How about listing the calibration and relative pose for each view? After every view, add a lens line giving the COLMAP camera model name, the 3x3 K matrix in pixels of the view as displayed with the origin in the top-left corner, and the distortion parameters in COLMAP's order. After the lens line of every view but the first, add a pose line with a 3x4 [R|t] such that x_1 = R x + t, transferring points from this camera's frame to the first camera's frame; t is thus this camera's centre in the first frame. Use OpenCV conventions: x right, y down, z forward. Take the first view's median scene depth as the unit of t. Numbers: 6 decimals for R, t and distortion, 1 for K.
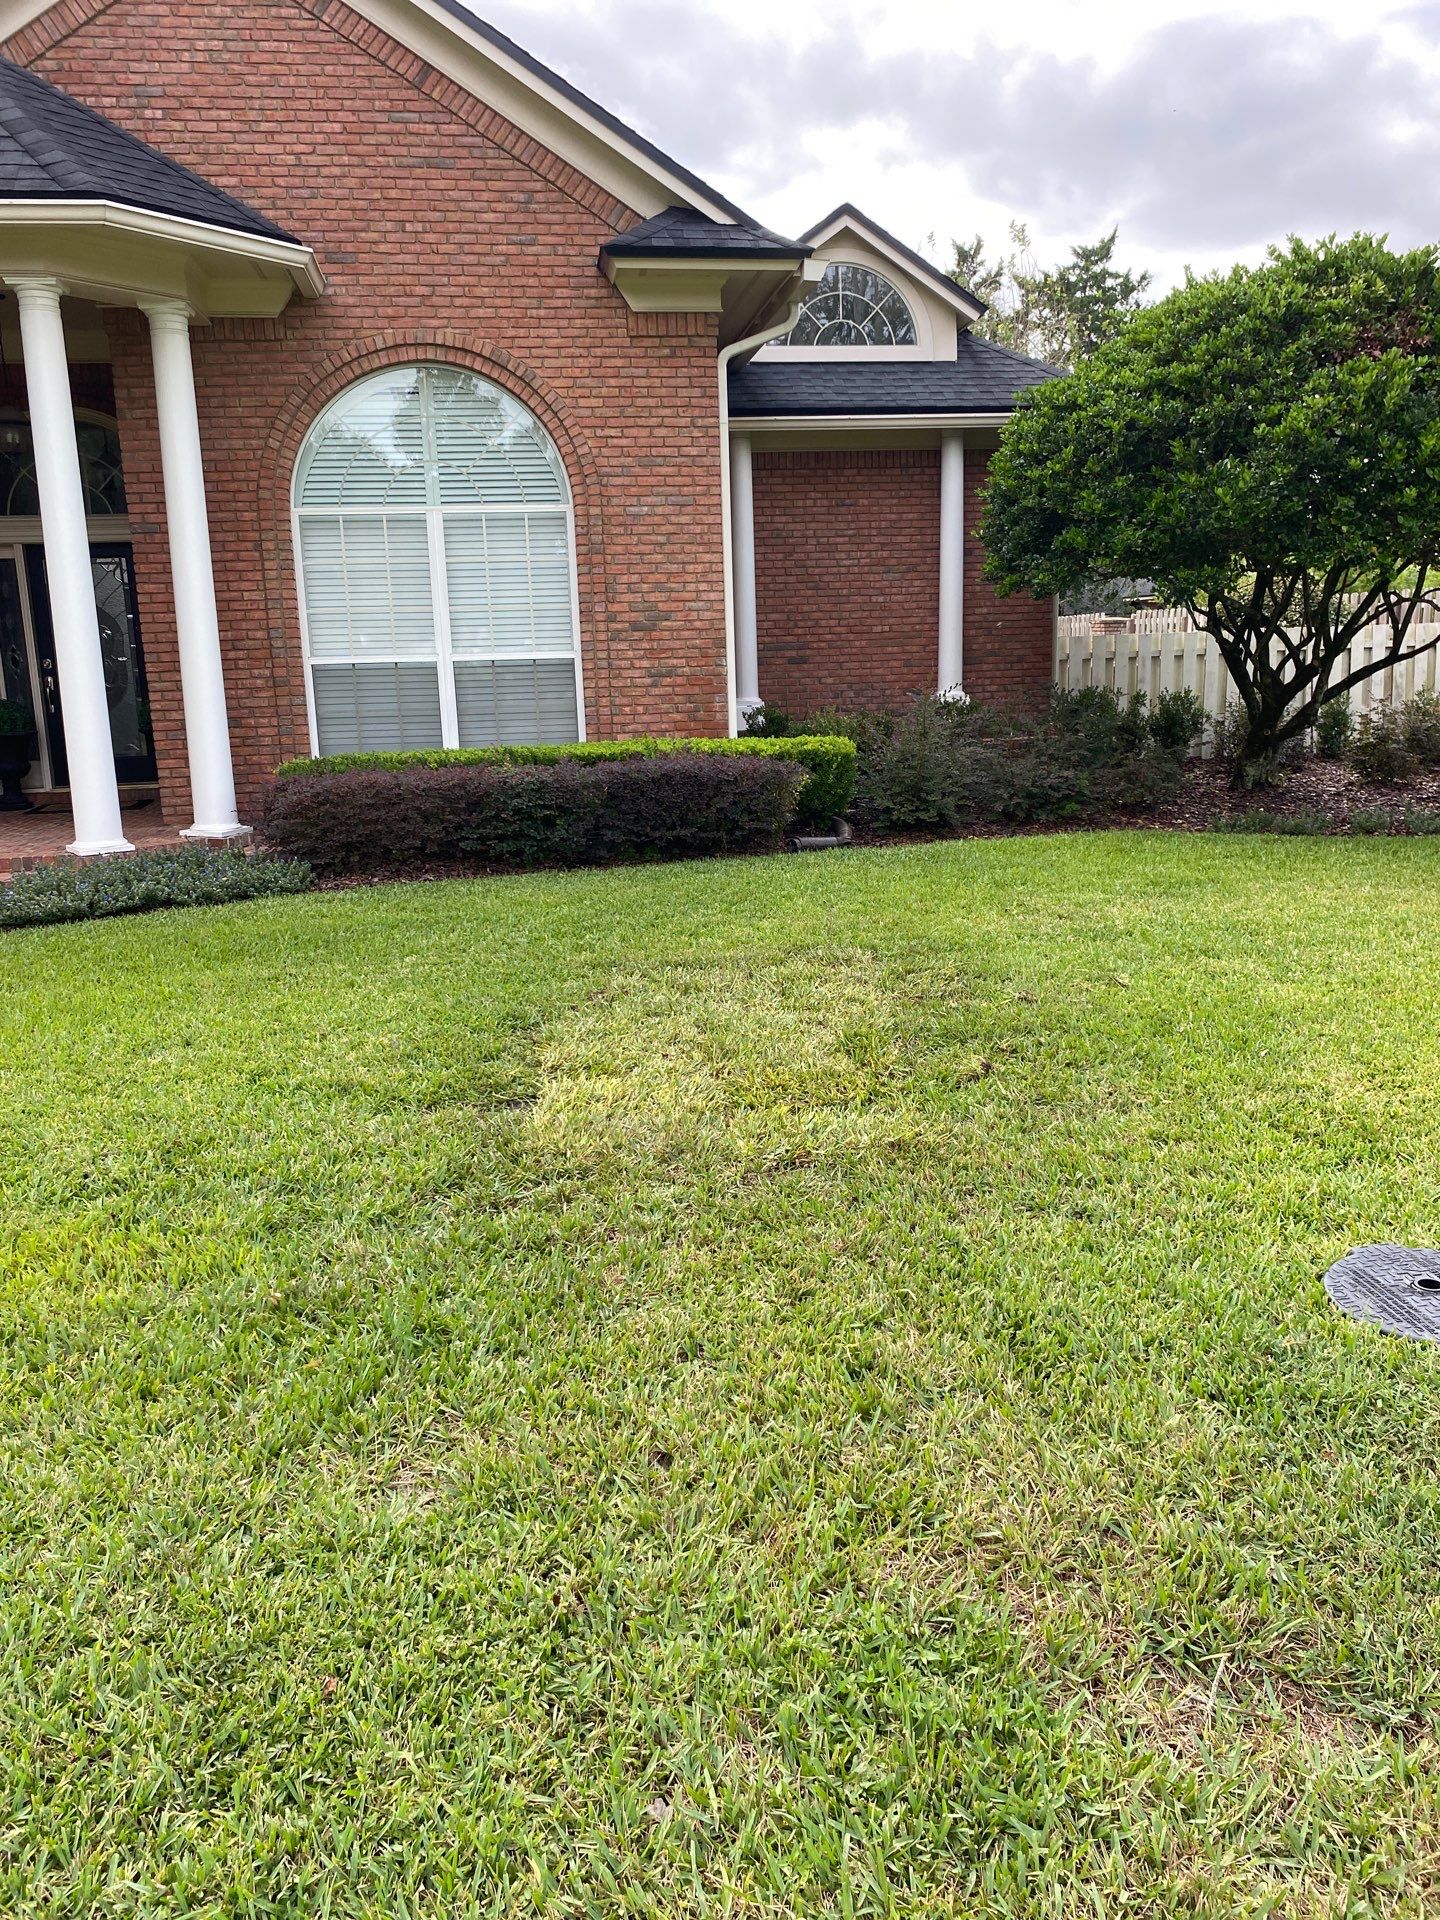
lens RADIAL K [[1467.1, 0, 733.4], [0, 1467.1, 962.2], [0, 0, 1]] dist [0.060630, -0.094417]
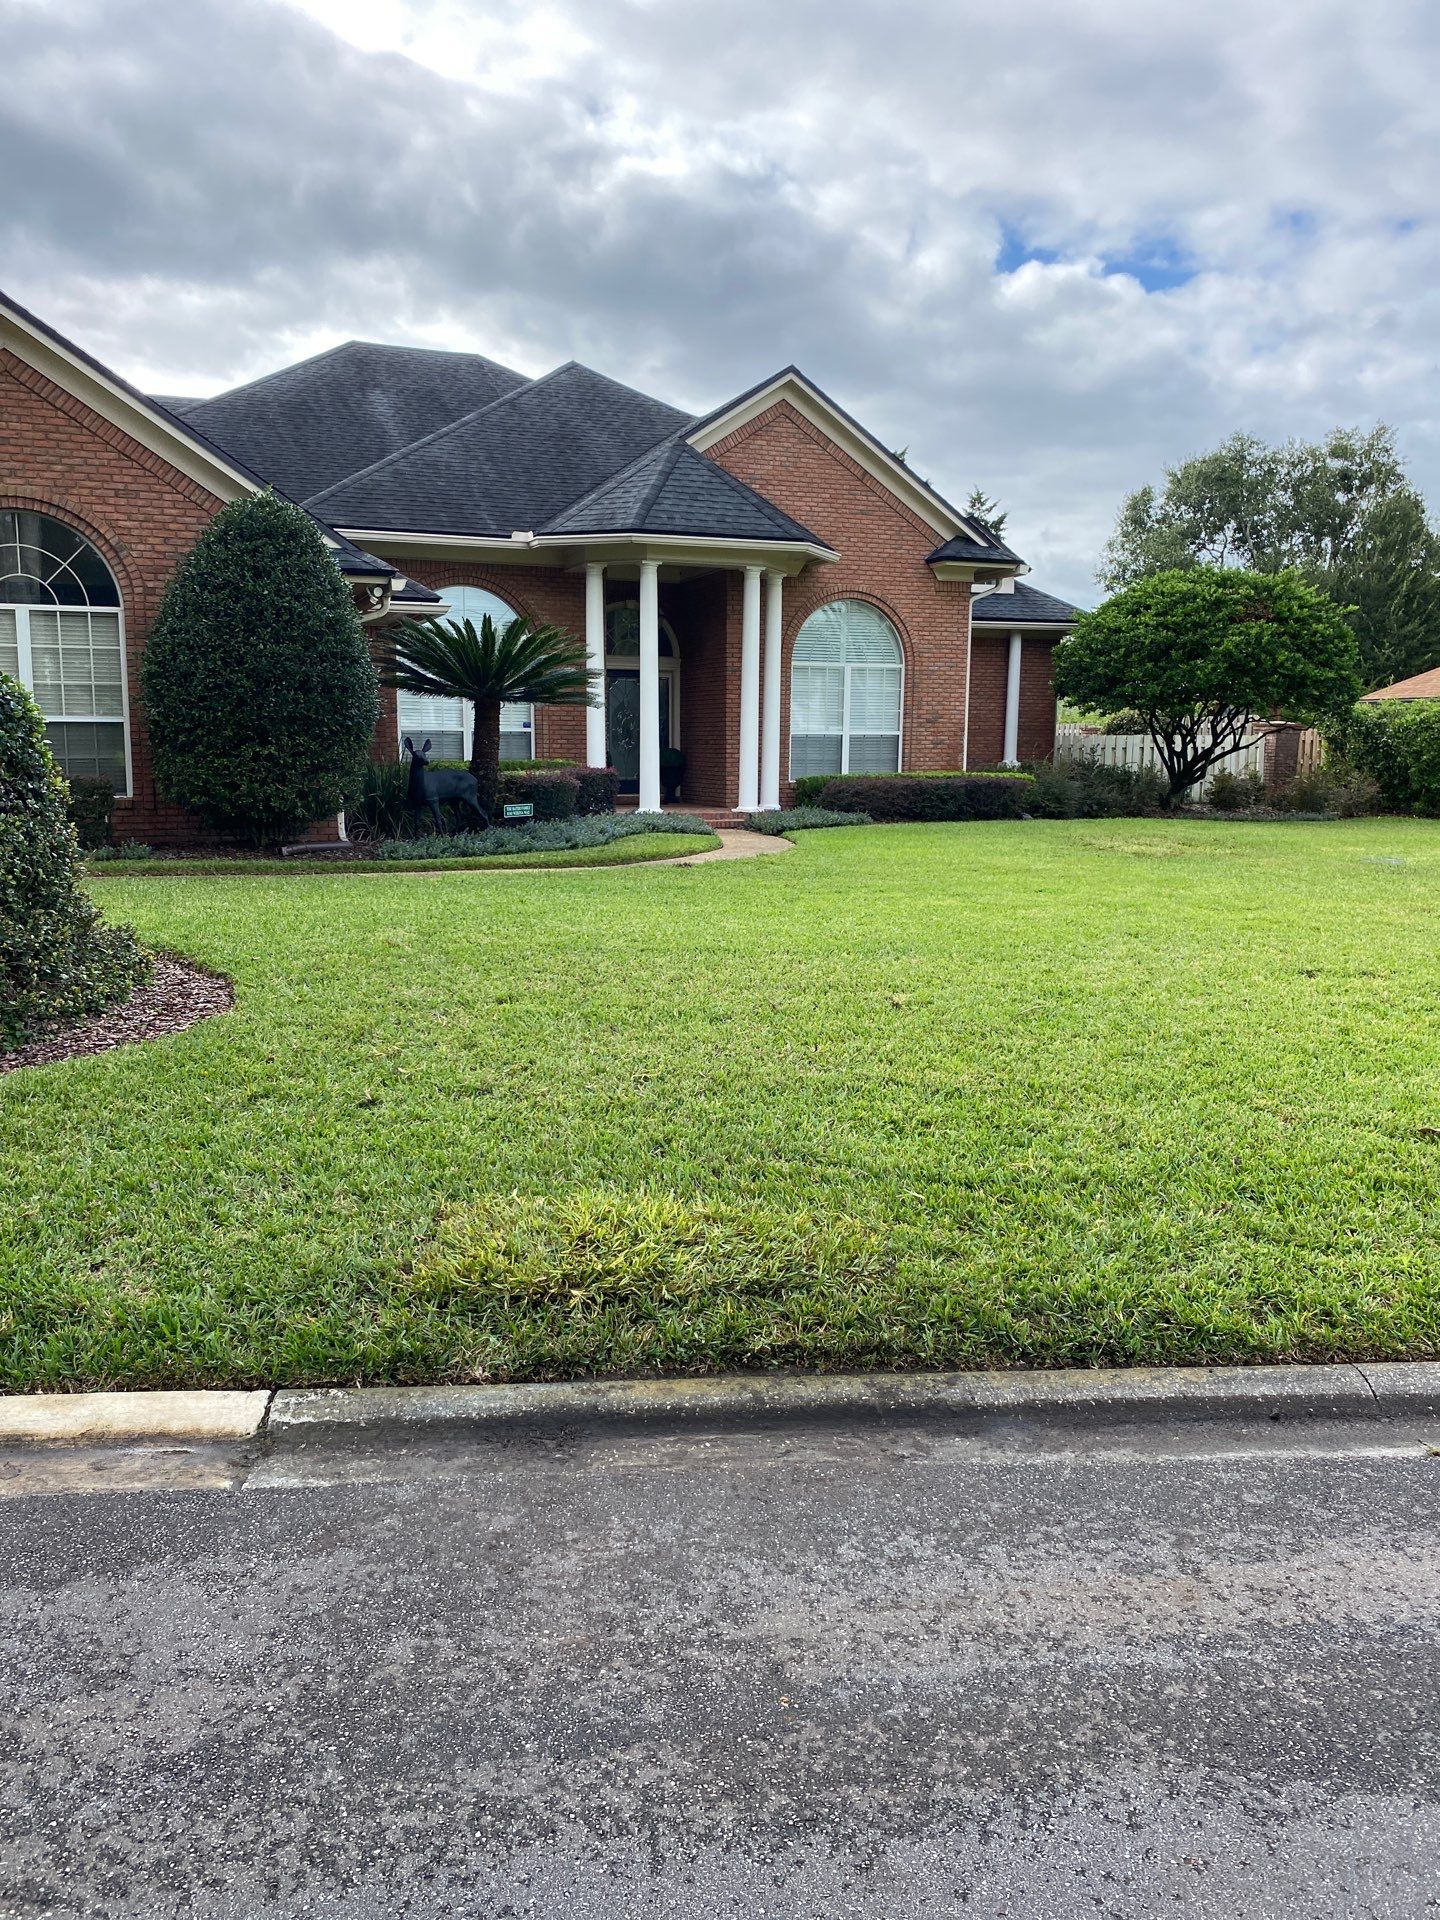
lens RADIAL K [[1424.2, 0, 713.9], [0, 1424.2, 983.6], [0, 0, 1]] dist [-0.003521, -0.004113]
pose [[0.979588, -0.004241, 0.200969, -0.808655], [0.014924, 0.998553, -0.051671, 0.261028], [-0.200459, 0.053616, 0.978234, -0.958840]]
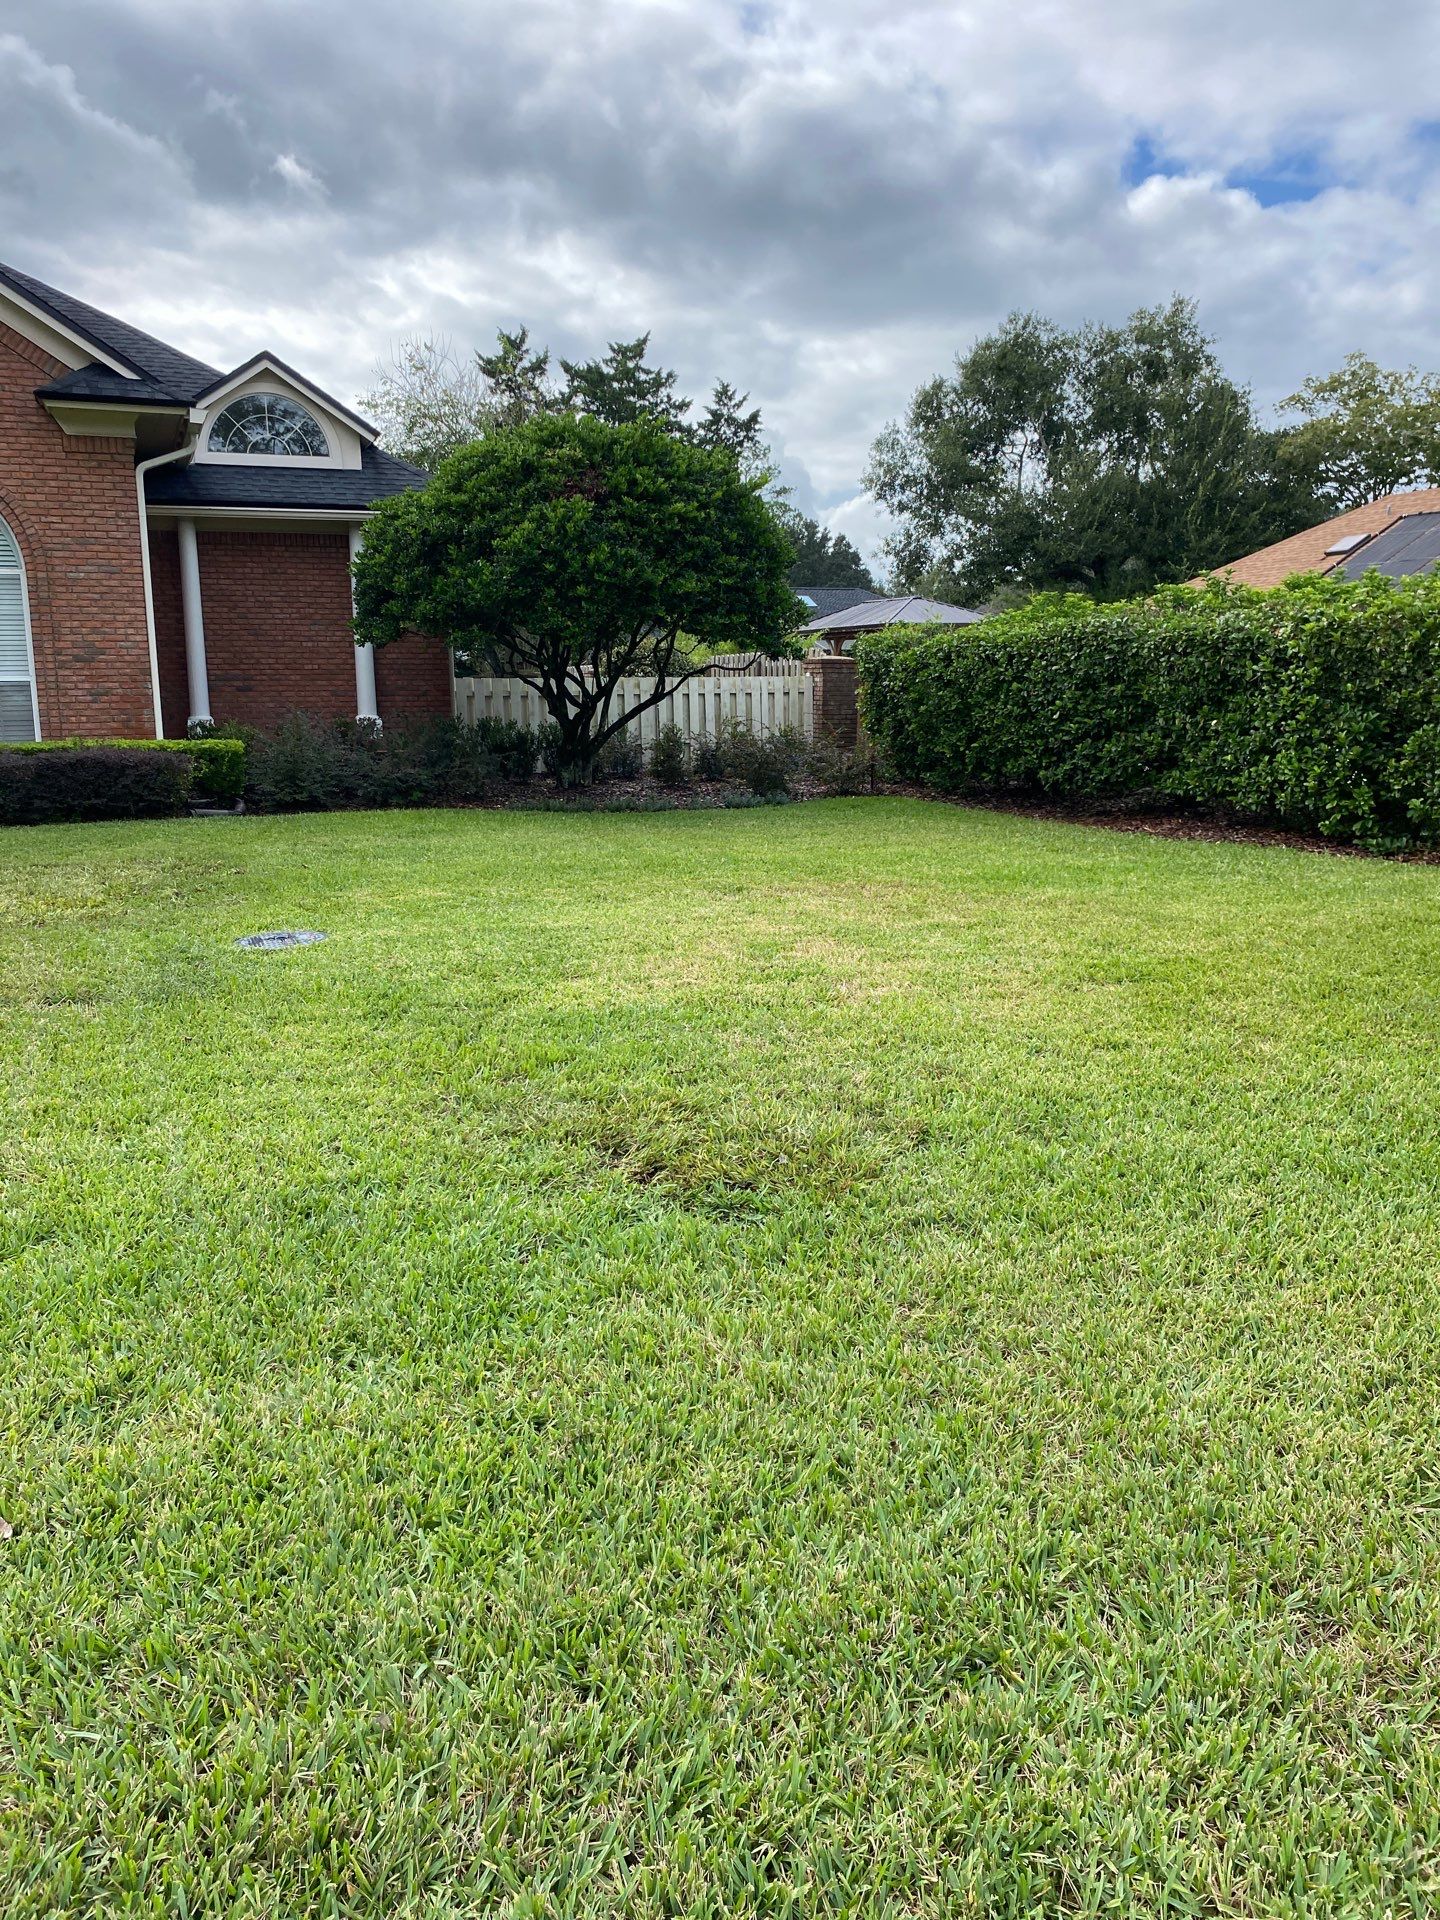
lens RADIAL K [[1449.5, 0, 697.9], [0, 1449.5, 978.7], [0, 0, 1]] dist [0.030575, -0.049819]
pose [[0.974239, -0.024399, 0.224193, 0.186837], [0.028710, 0.999460, -0.015990, 0.109296], [-0.223682, 0.022015, 0.974414, -0.449194]]
